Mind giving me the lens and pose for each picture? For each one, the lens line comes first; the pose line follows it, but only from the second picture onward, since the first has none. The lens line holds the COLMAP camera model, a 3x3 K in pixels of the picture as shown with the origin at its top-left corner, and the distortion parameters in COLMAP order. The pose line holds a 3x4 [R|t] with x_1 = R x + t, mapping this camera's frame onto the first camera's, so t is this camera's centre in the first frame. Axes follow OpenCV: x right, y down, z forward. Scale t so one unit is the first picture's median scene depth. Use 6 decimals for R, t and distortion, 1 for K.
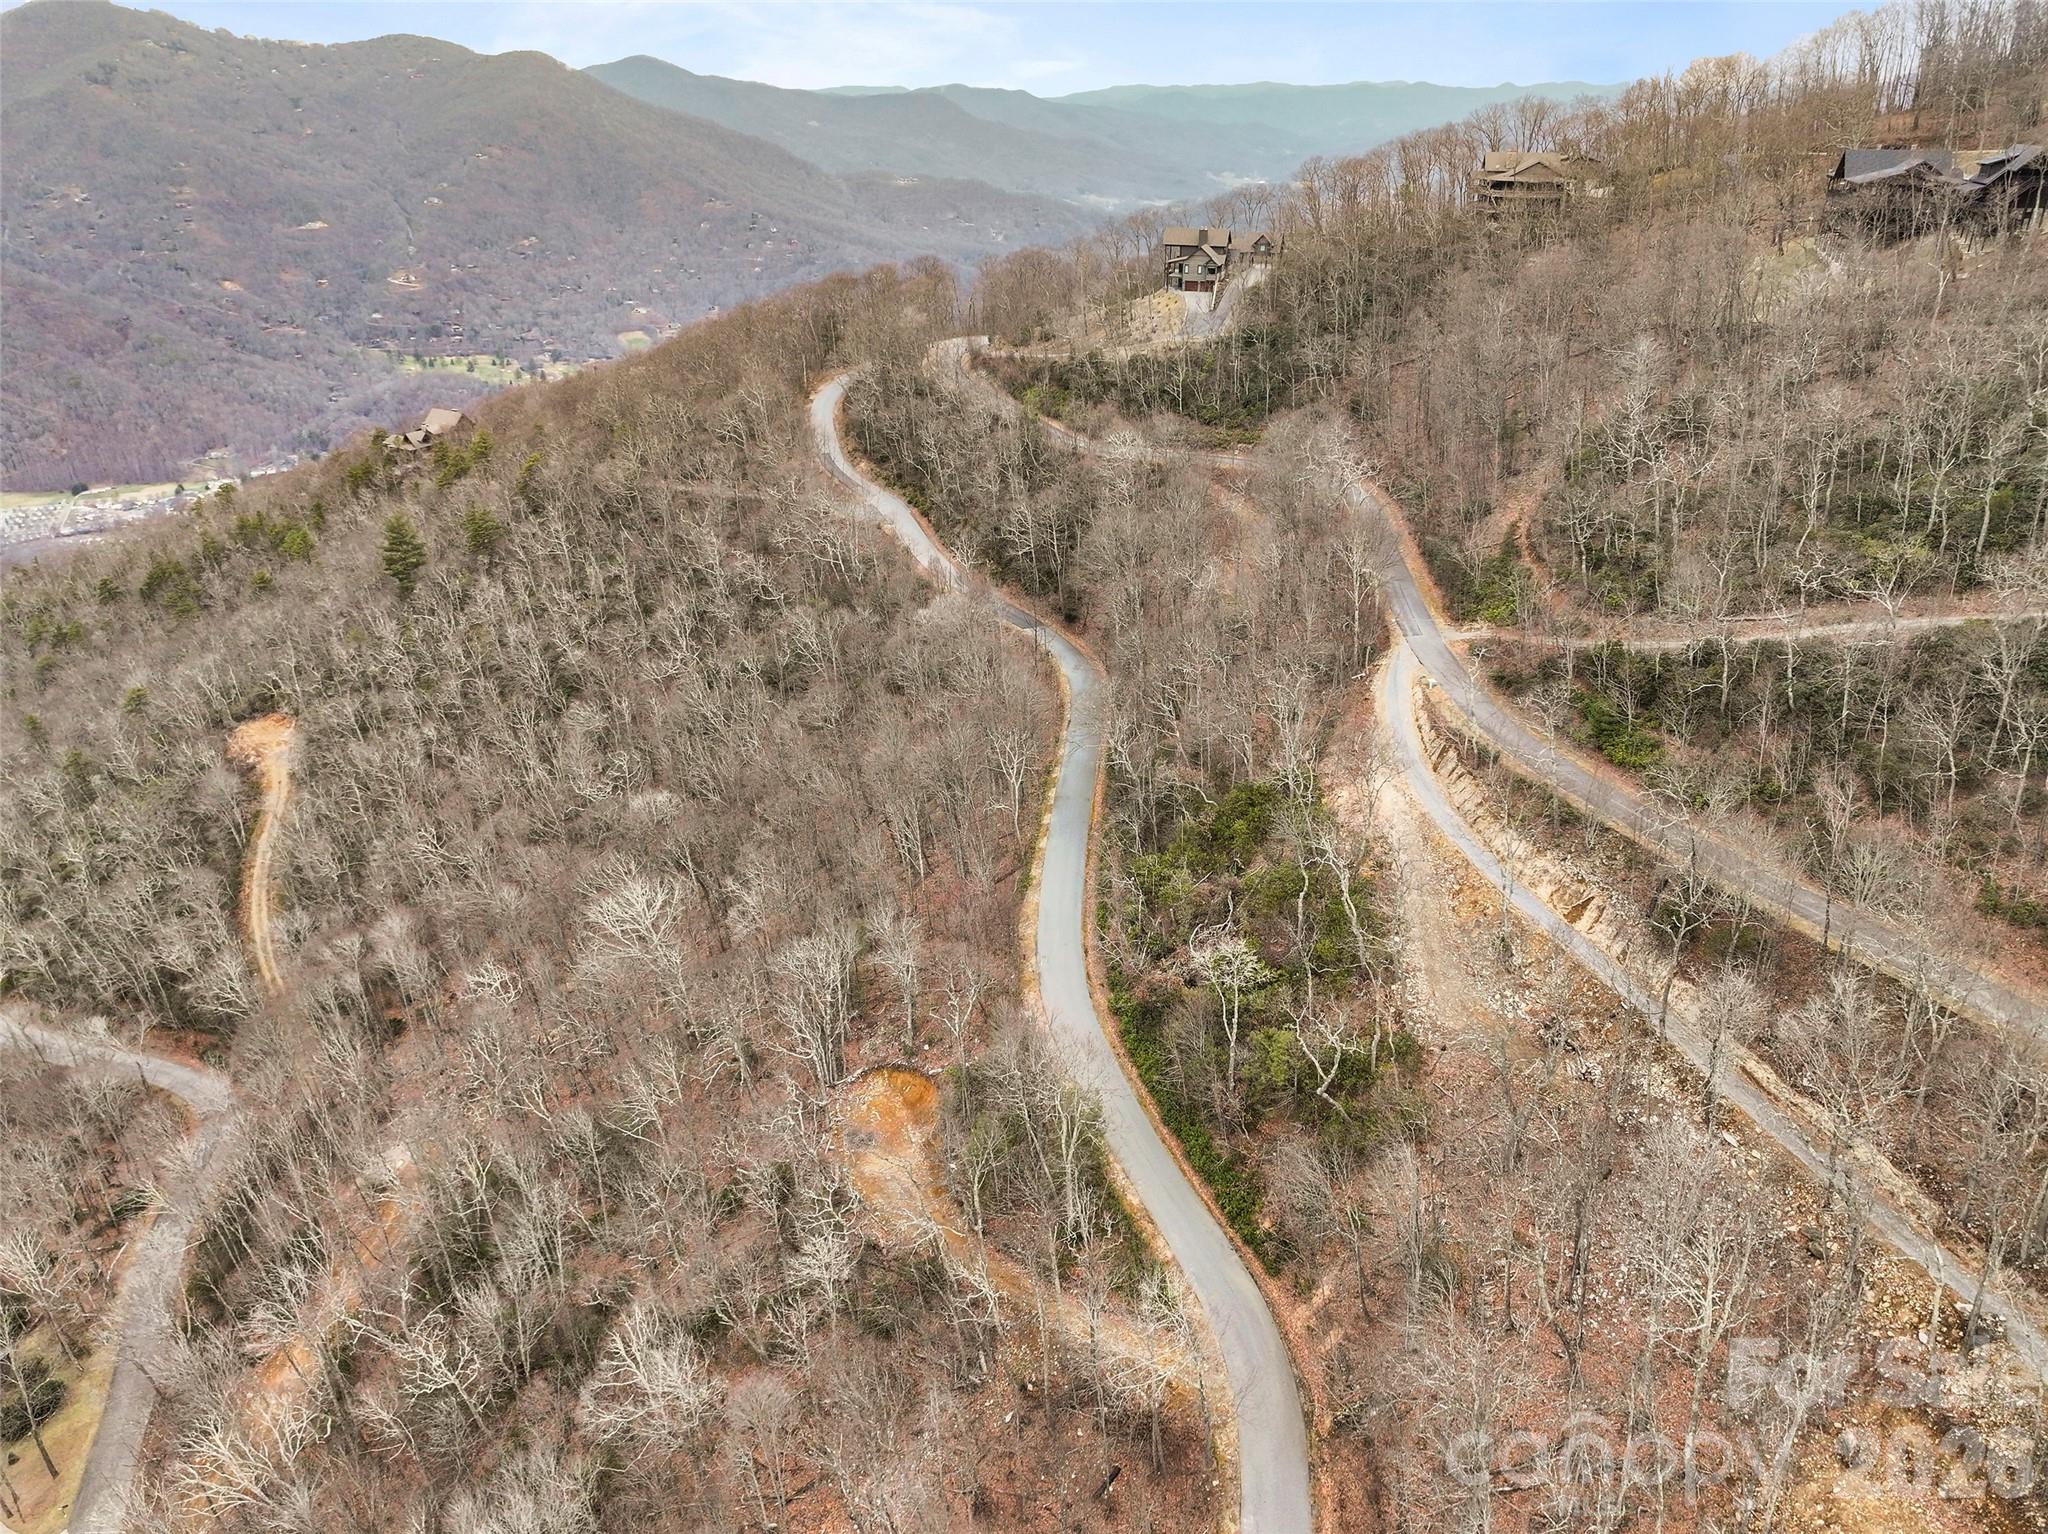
lens RADIAL K [[1425.3, 0, 1027.7], [0, 1425.3, 772.1], [0, 0, 1]] dist [-0.004628, 0.016391]
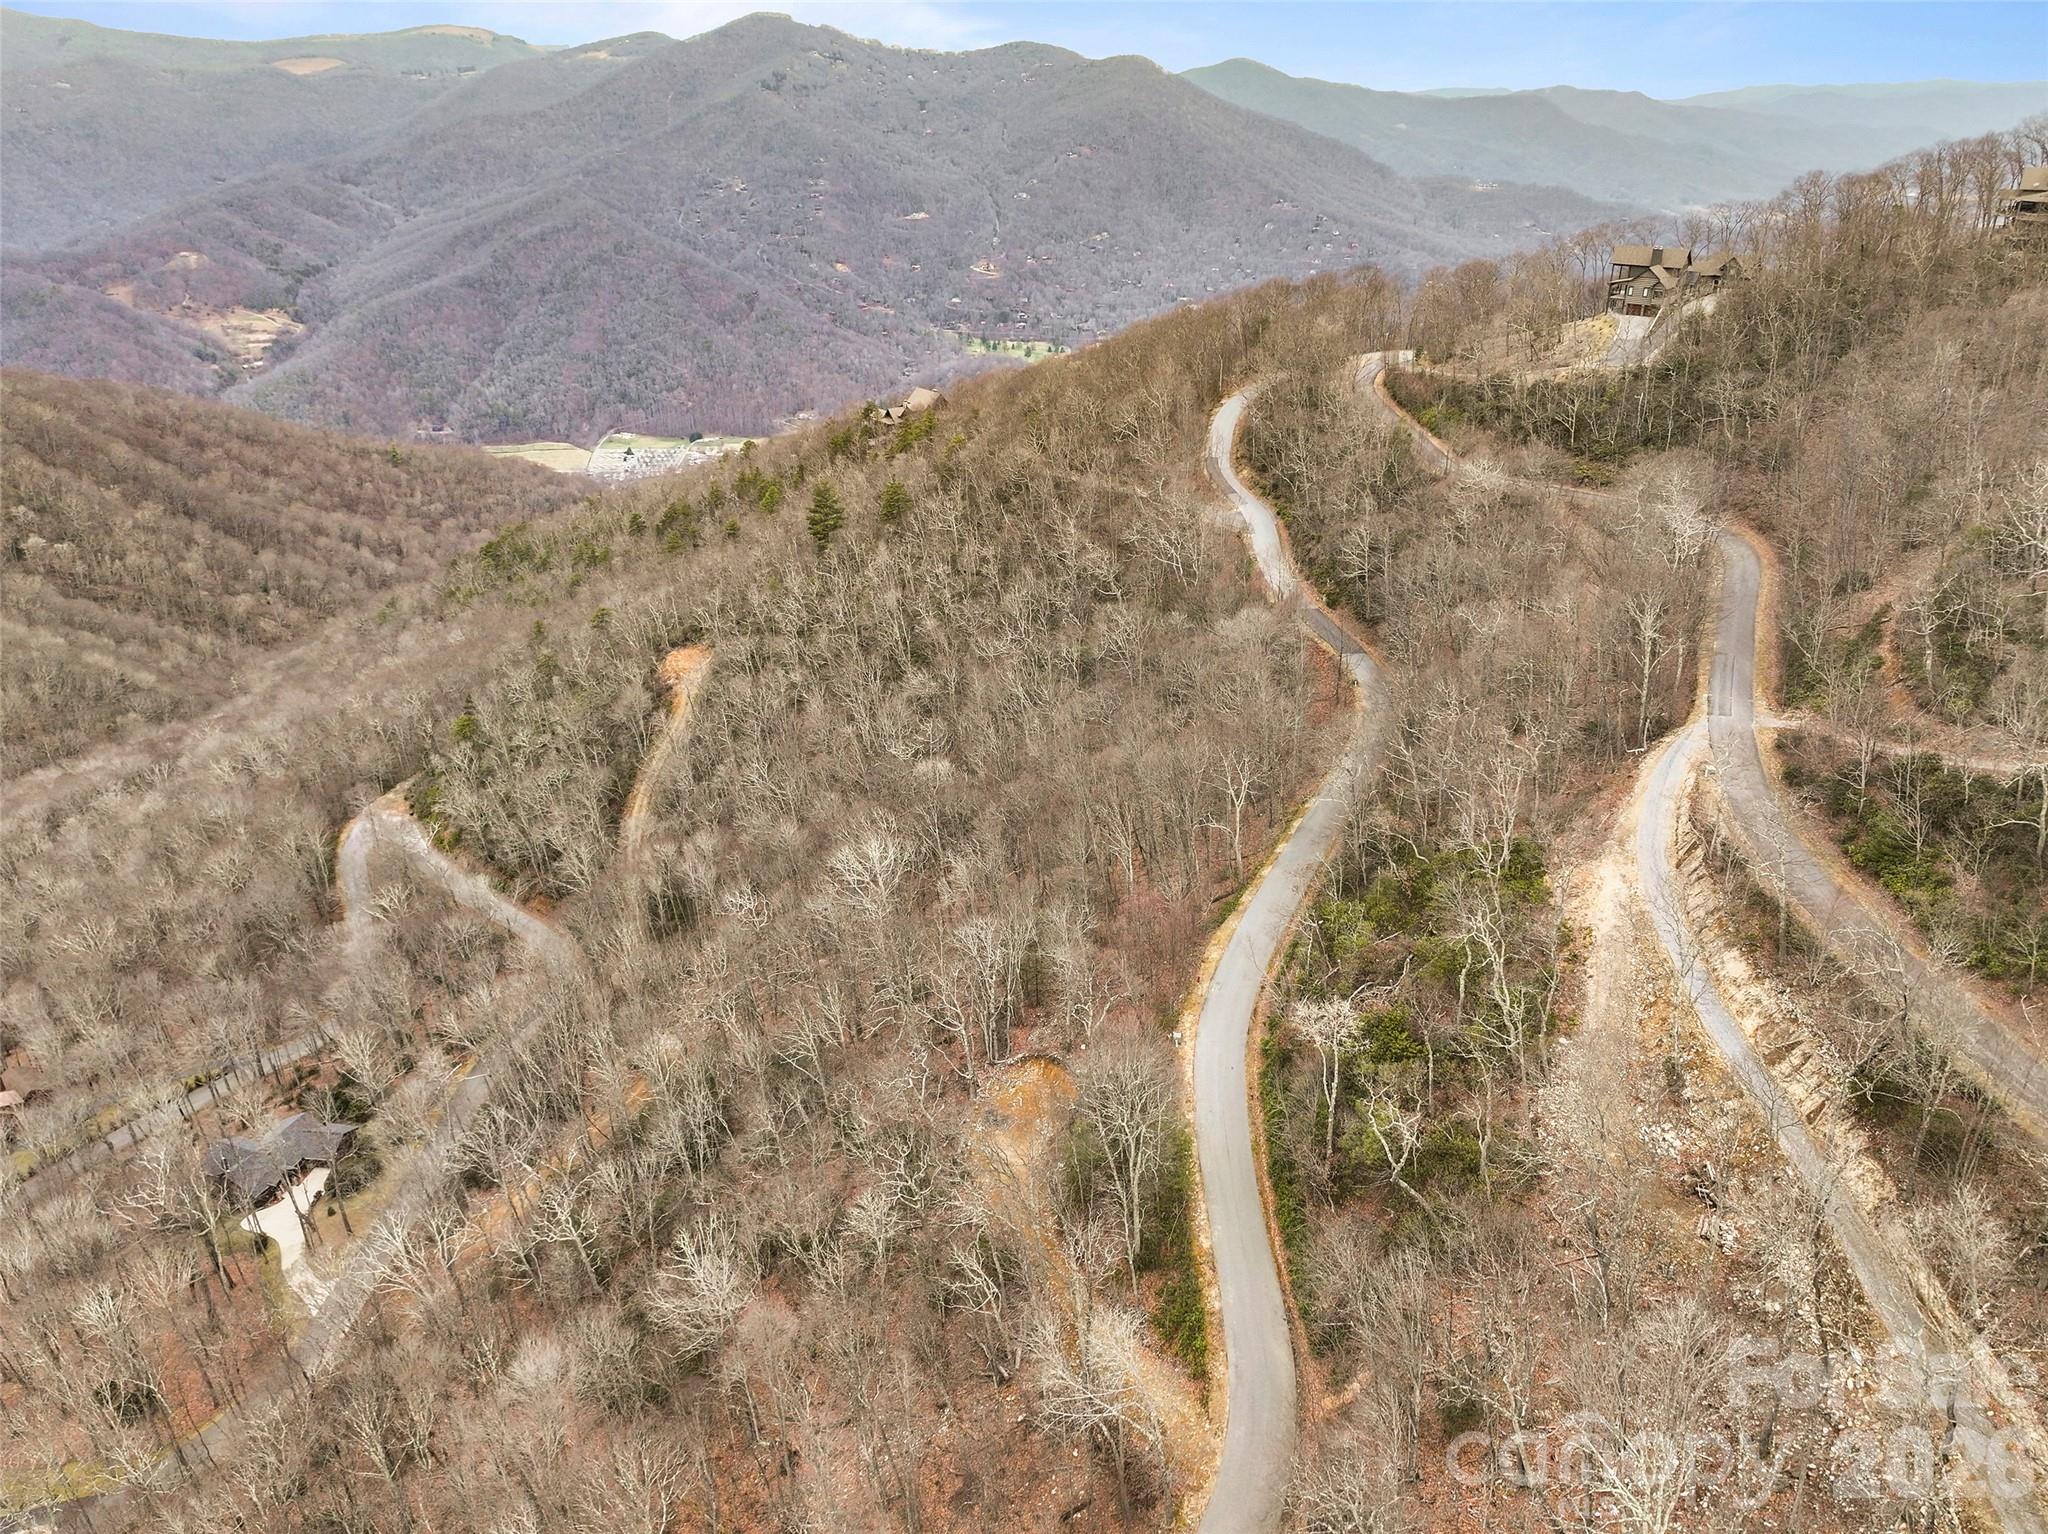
lens RADIAL K [[1425.3, 0, 1029.5], [0, 1425.3, 769.4], [0, 0, 1]] dist [-0.004628, 0.016391]
pose [[0.931666, 0.155357, -0.328426, 0.105745], [-0.156282, 0.987427, 0.023755, -0.010434], [0.327987, 0.029195, 0.944231, 0.015436]]
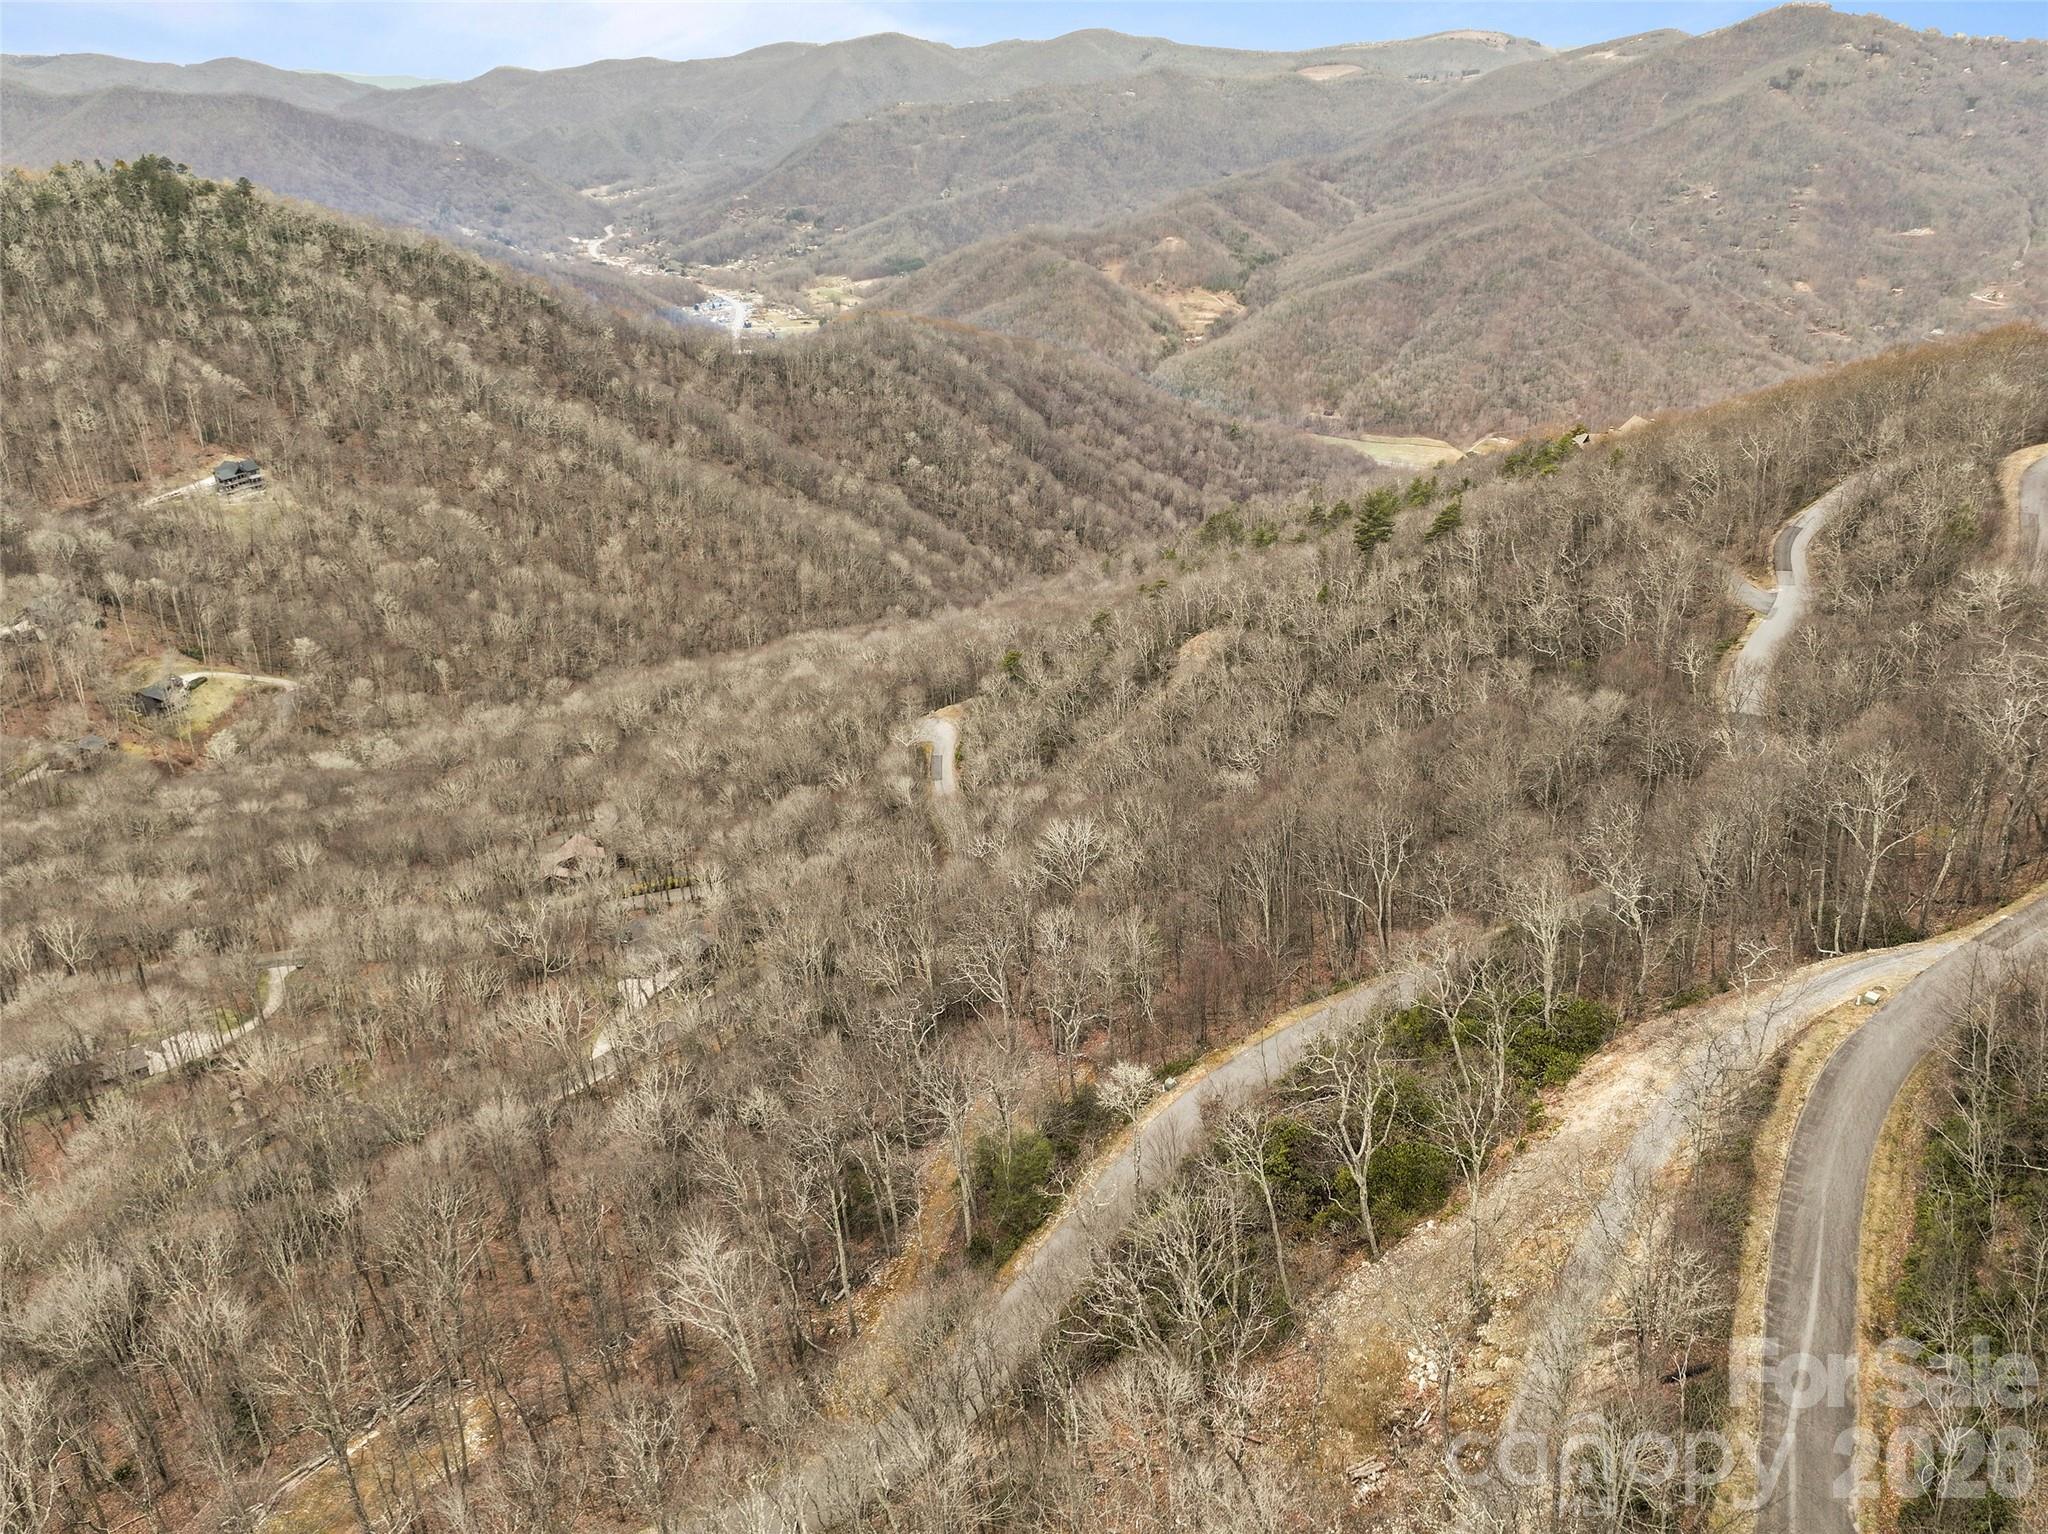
lens RADIAL K [[1425.3, 0, 1019.6], [0, 1425.3, 760.6], [0, 0, 1]] dist [-0.004628, 0.016391]
pose [[0.543860, 0.350009, -0.762699, 0.307346], [-0.355776, 0.919313, 0.168186, -0.077640], [0.760026, 0.179880, 0.624502, 0.154551]]
